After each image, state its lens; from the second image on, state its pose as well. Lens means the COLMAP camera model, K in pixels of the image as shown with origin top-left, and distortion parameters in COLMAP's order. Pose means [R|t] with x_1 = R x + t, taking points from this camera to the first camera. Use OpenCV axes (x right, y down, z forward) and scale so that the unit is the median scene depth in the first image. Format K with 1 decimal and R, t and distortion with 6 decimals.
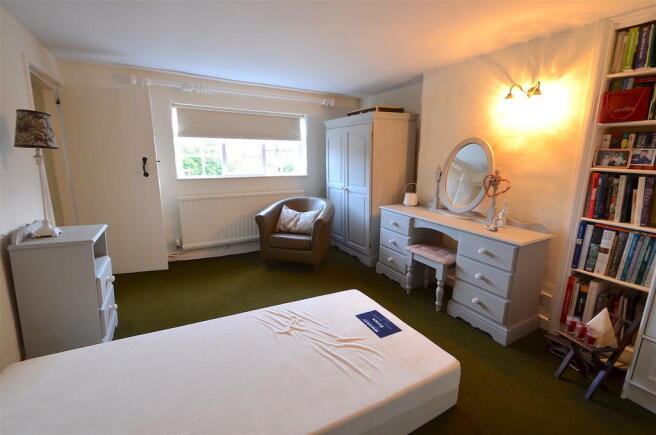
lens RADIAL K [[287.4, 0, 325.3], [0, 287.4, 211.9], [0, 0, 1]] dist [0.018402, -0.017583]
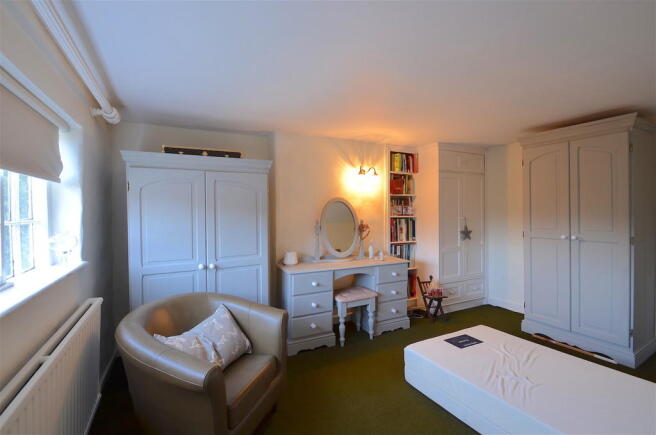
lens RADIAL K [[287.4, 0, 325.3], [0, 287.4, 211.9], [0, 0, 1]] dist [0.018402, -0.017583]
pose [[0.043358, -0.020027, 0.998859, -0.891877], [0.203089, 0.979101, 0.010815, -0.250082], [-0.978200, 0.202388, 0.046519, 1.147195]]
